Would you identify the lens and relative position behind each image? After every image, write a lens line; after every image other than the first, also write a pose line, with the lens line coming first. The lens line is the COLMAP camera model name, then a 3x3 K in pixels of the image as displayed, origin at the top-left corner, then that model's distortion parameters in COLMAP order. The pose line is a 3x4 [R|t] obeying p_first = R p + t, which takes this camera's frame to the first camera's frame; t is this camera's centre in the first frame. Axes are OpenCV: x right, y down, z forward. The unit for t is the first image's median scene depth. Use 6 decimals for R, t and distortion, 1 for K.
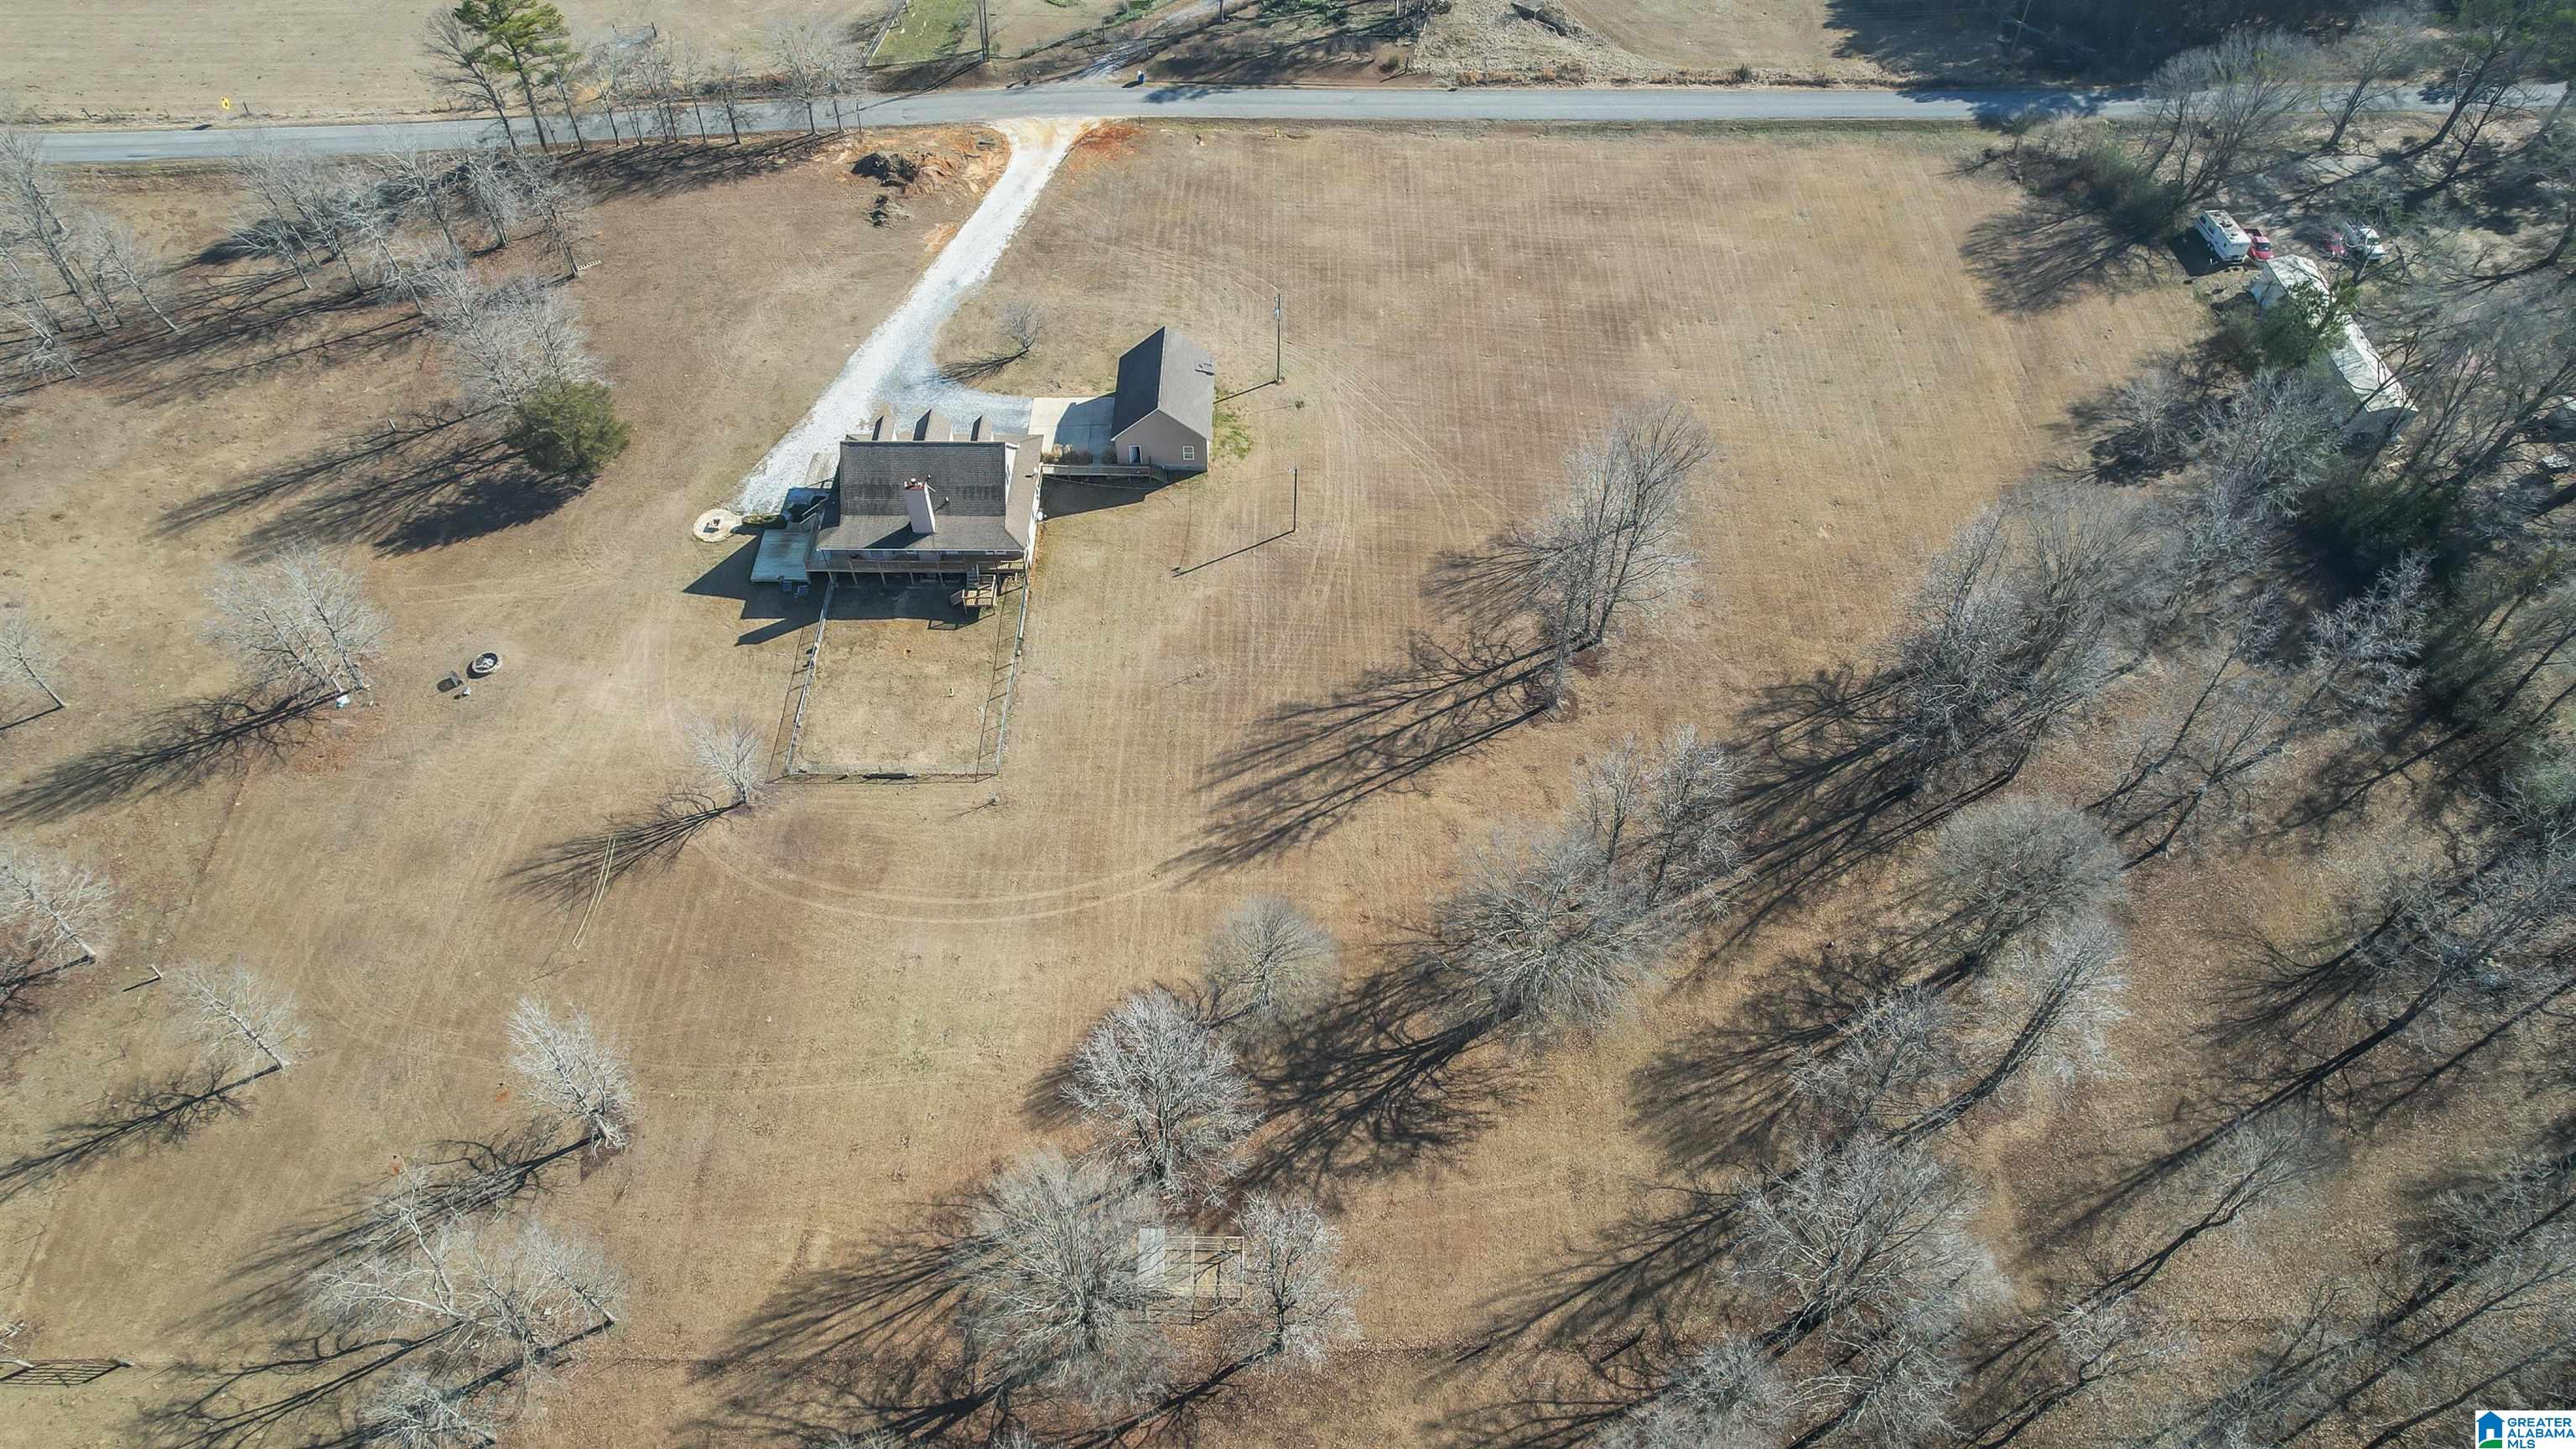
lens RADIAL K [[1649.0, 0, 1289.6], [0, 1649.0, 734.0], [0, 0, 1]] dist [-0.071490, 0.062043]
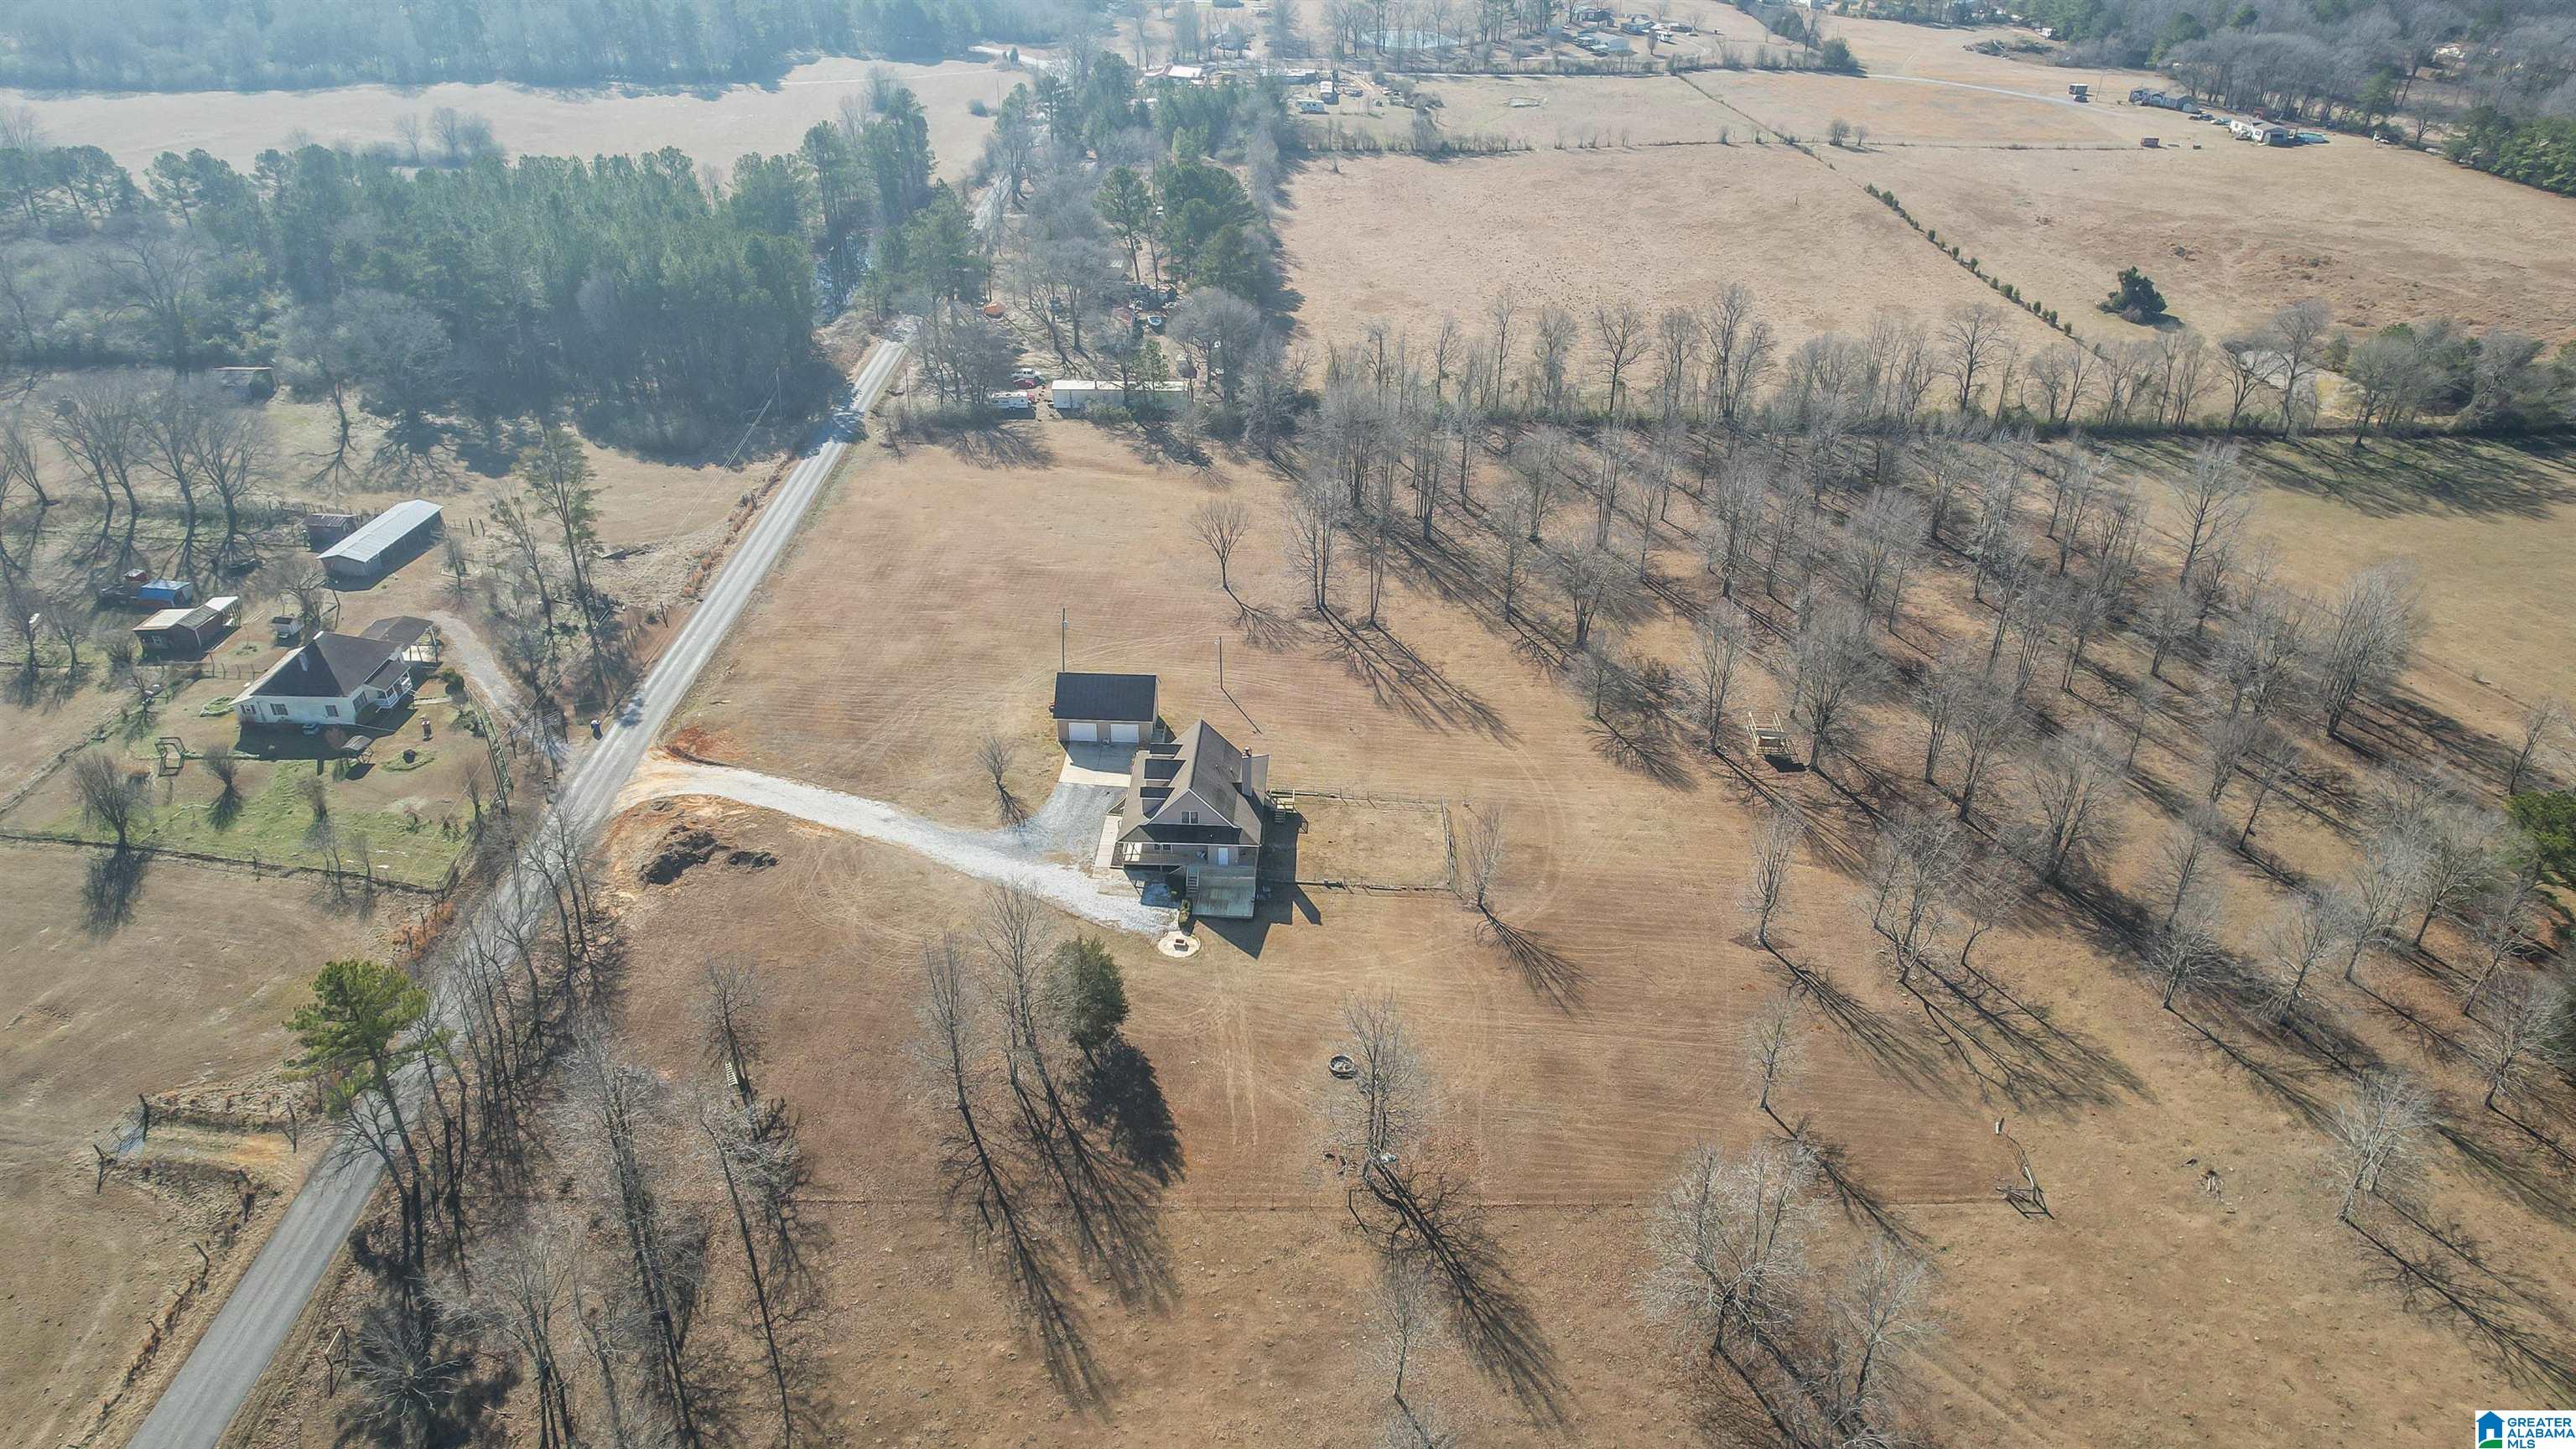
lens RADIAL K [[1649.0, 0, 1289.4], [0, 1649.0, 739.3], [0, 0, 1]] dist [-0.071490, 0.062043]
pose [[0.033781, -0.518664, 0.854310, -1.238661], [0.772217, 0.556191, 0.307136, -0.493792], [-0.634460, 0.649338, 0.419310, 0.405916]]
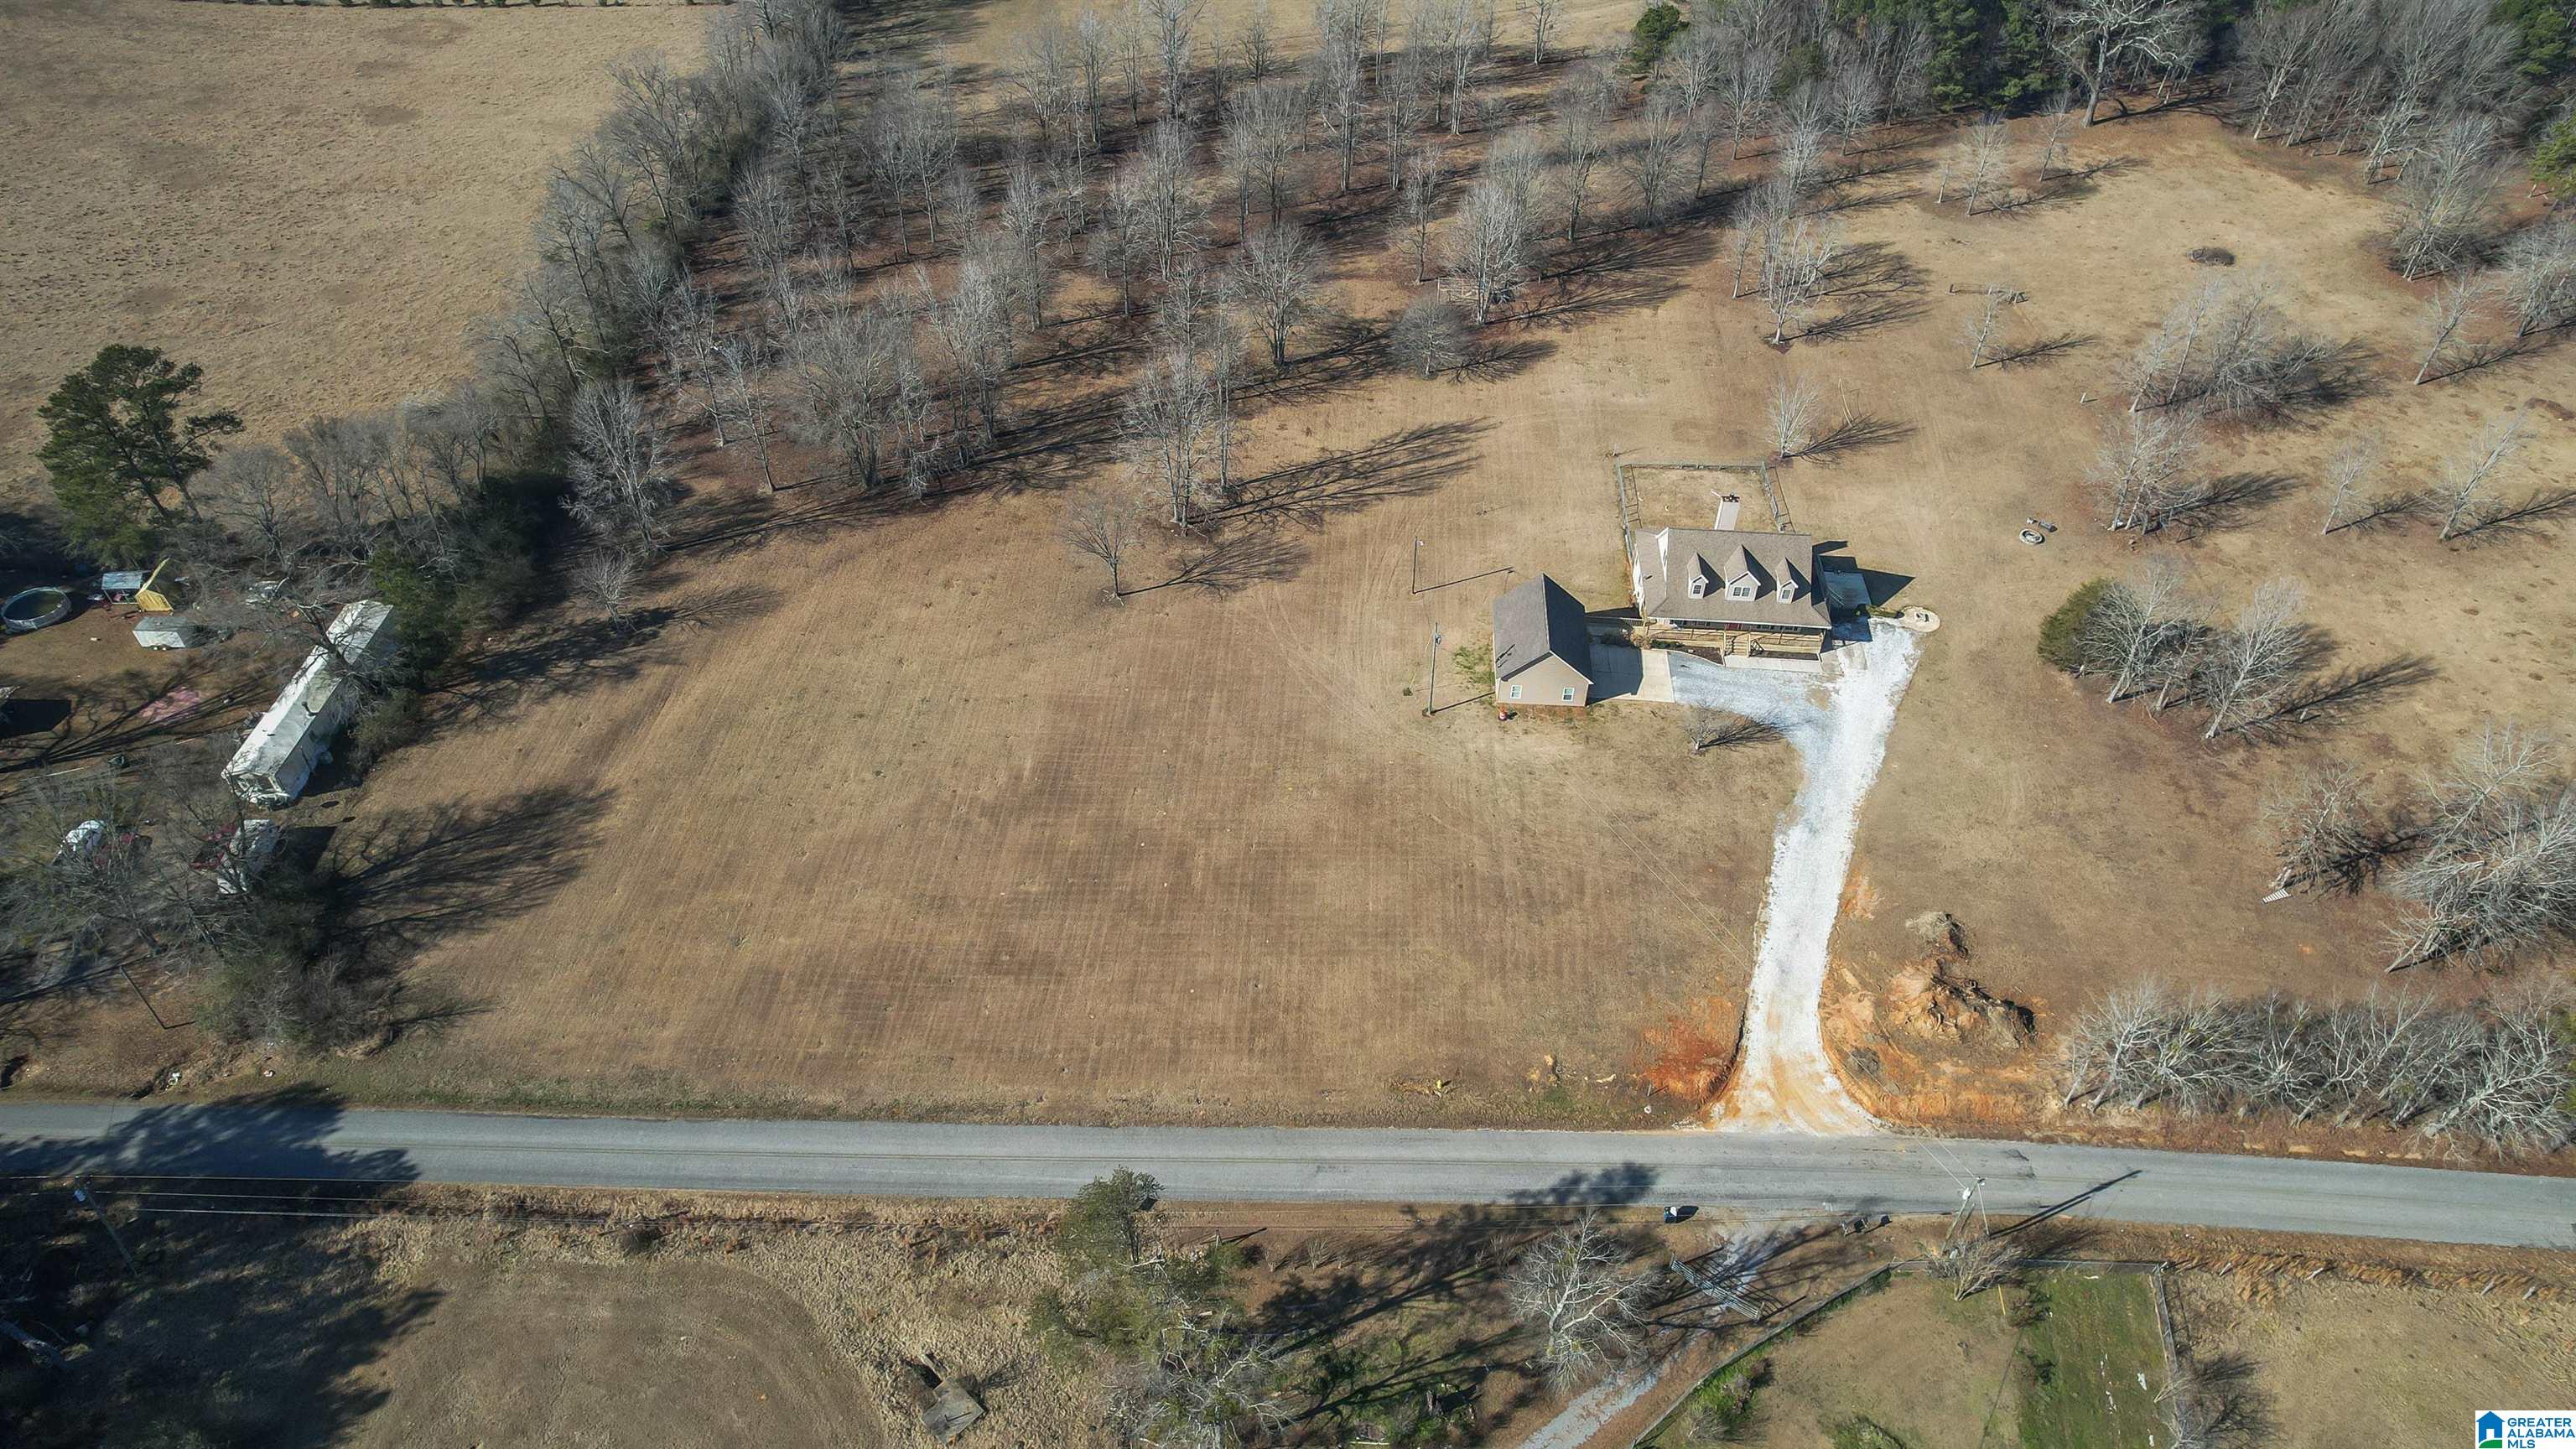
lens RADIAL K [[1649.0, 0, 1284.1], [0, 1649.0, 716.1], [0, 0, 1]] dist [-0.071490, 0.062043]
pose [[-0.998261, -0.047632, 0.034739, 0.049851], [0.037446, -0.057165, 0.997662, -1.302911], [-0.045535, 0.997228, 0.058849, 1.035477]]
